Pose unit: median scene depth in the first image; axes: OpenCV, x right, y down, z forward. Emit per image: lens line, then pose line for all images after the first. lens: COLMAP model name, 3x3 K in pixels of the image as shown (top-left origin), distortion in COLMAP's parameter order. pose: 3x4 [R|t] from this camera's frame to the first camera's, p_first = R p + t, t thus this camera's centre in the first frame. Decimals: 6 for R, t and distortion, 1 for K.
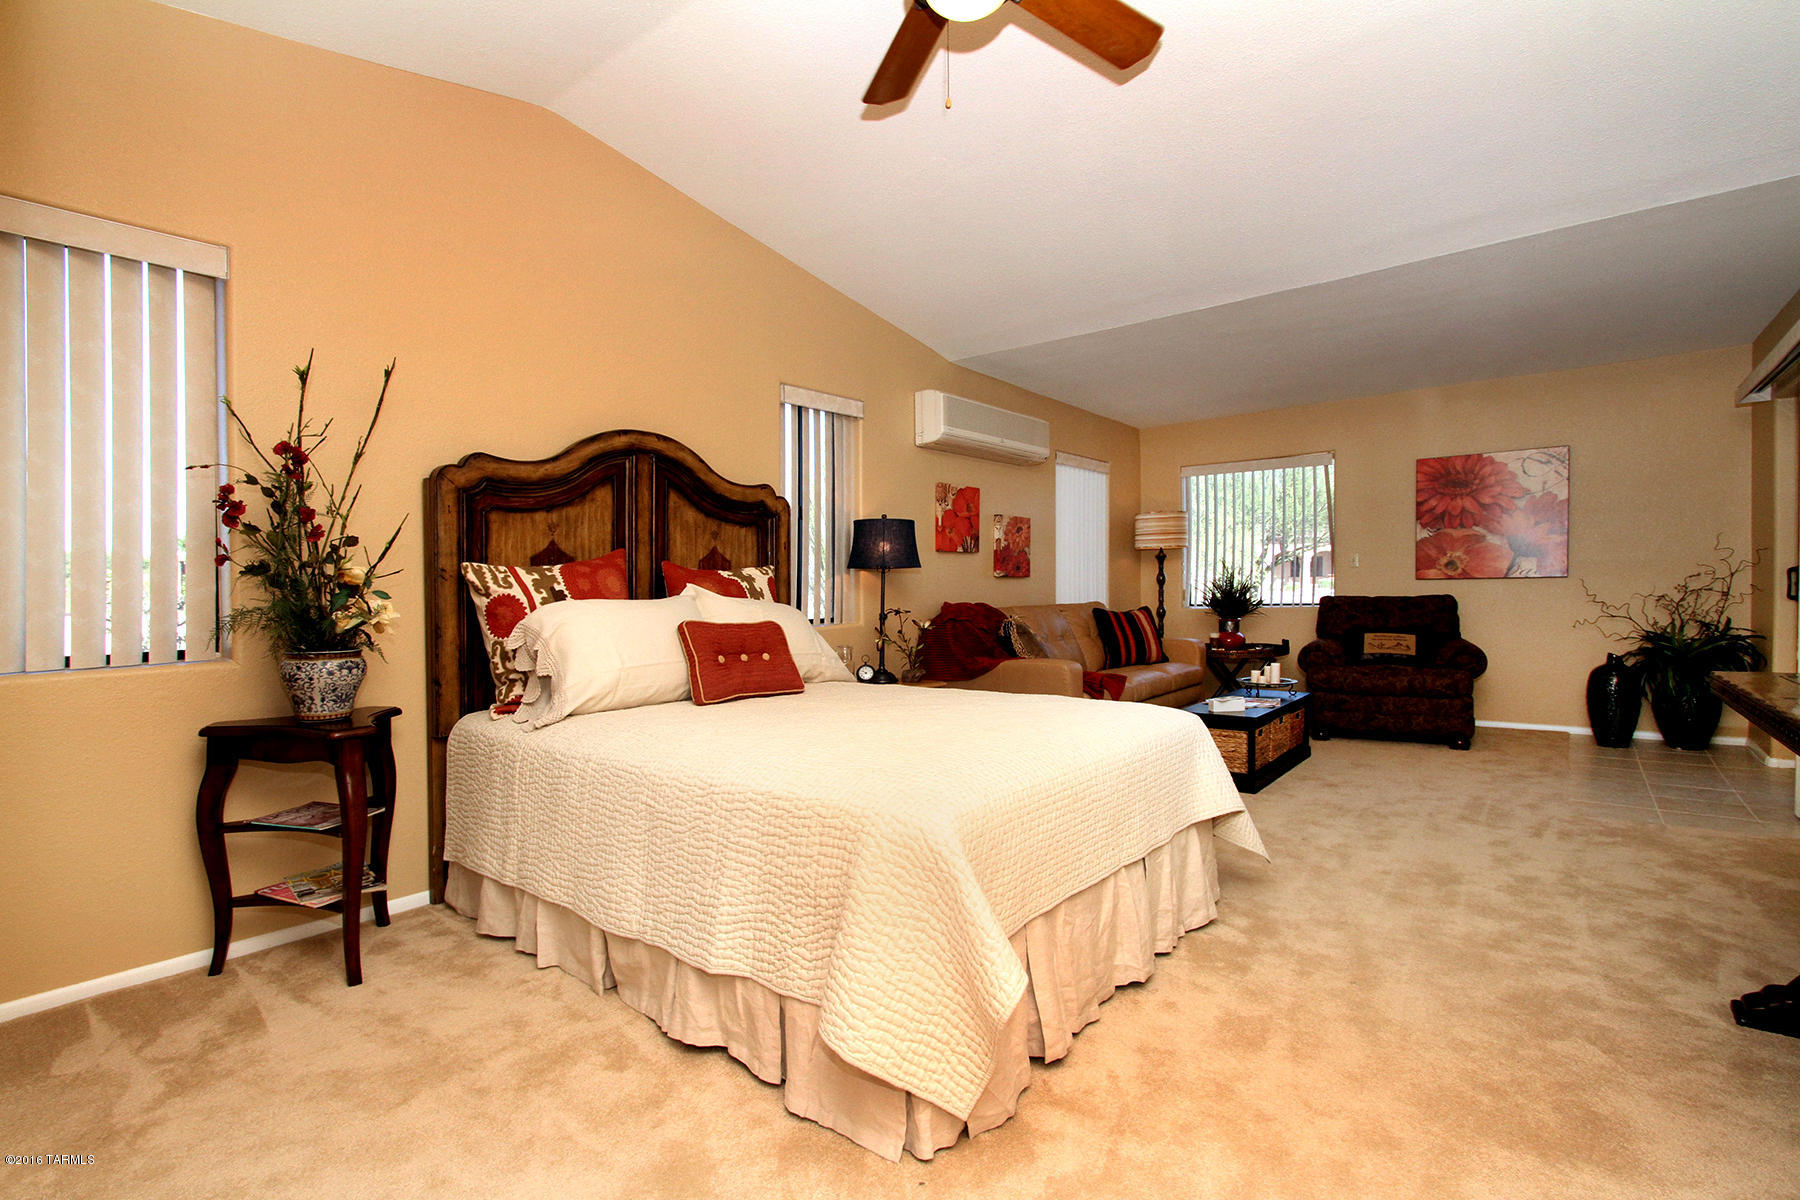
lens RADIAL K [[833.3, 0, 958.4], [0, 833.3, 669.2], [0, 0, 1]] dist [-0.002193, -0.000098]
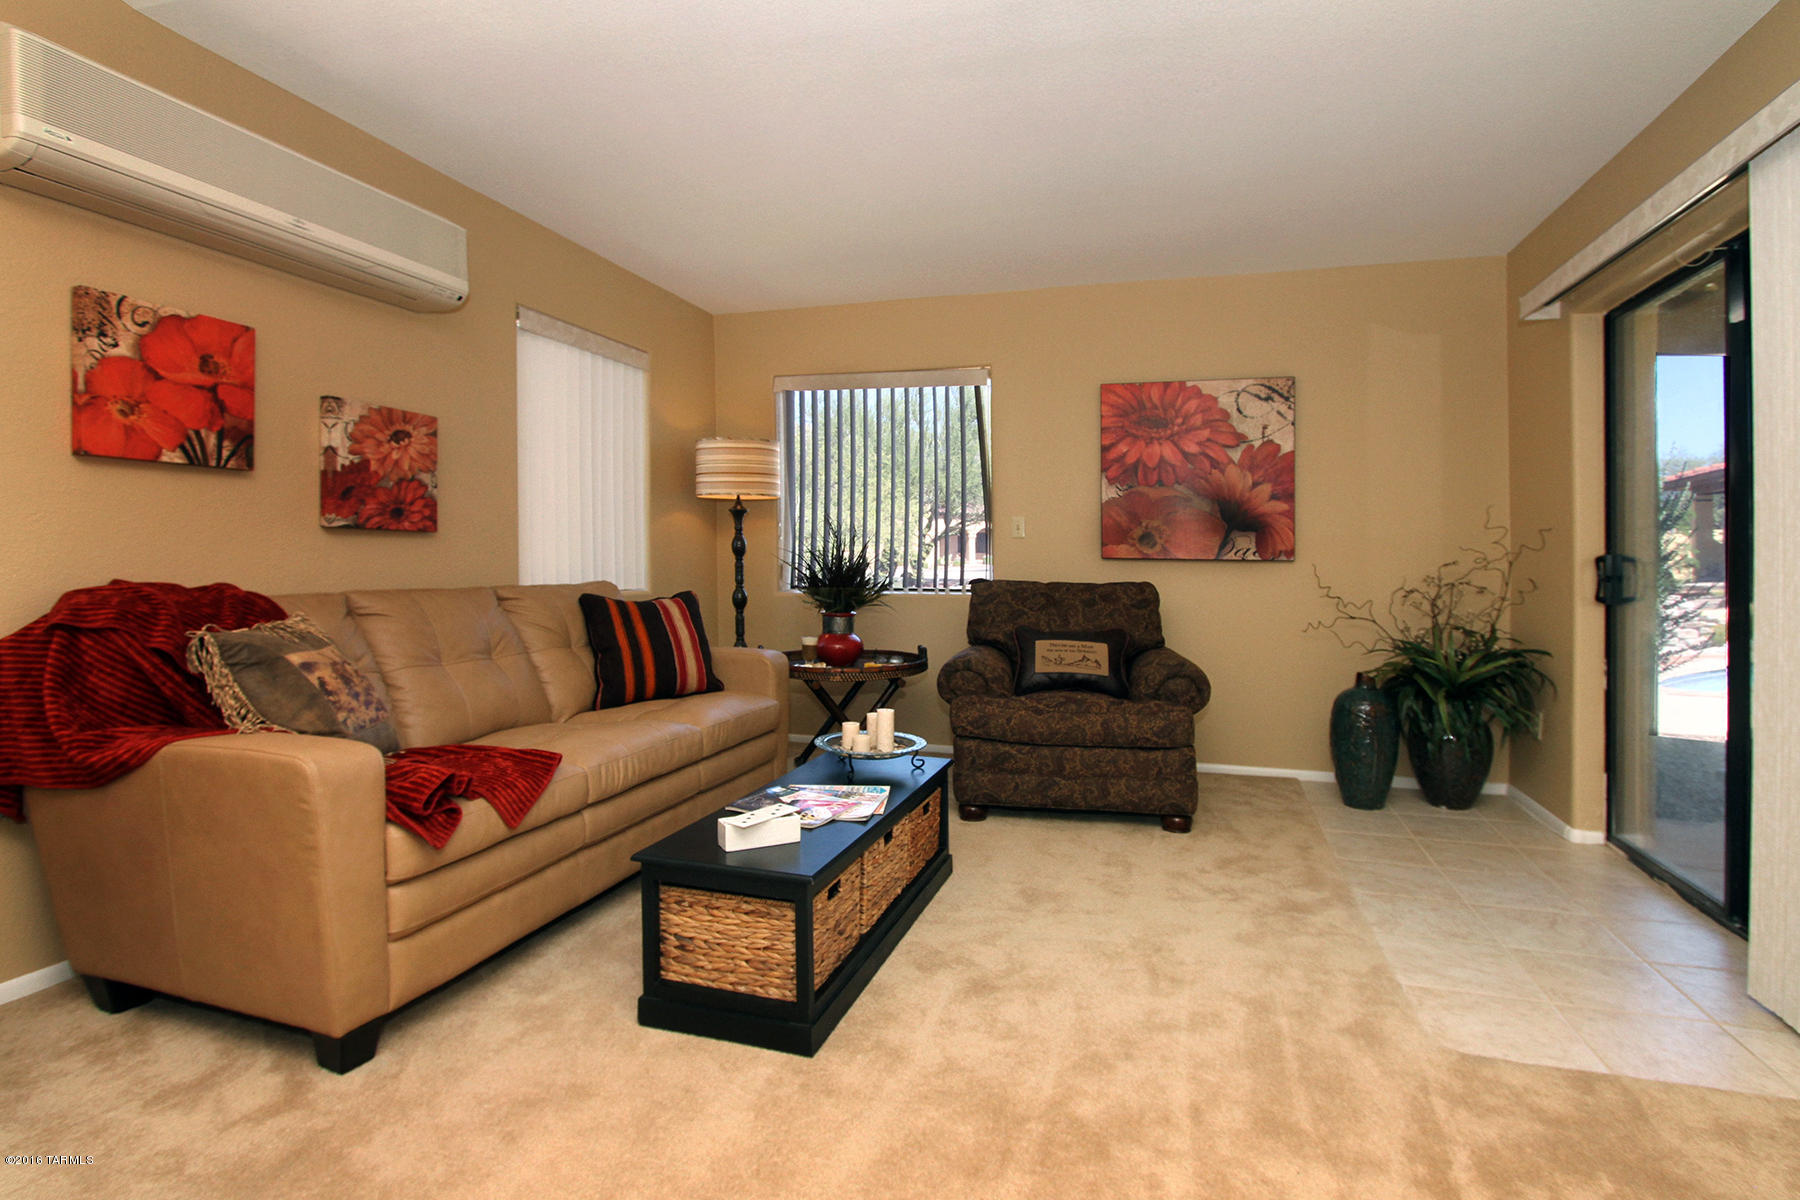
lens RADIAL K [[861.8, 0, 894.8], [0, 861.8, 567.7], [0, 0, 1]] dist [-0.015360, -0.000294]
pose [[0.955055, 0.025216, 0.295355, 0.200816], [0.000767, 0.996162, -0.087528, -0.043472], [-0.296429, 0.083820, 0.951370, 0.425774]]
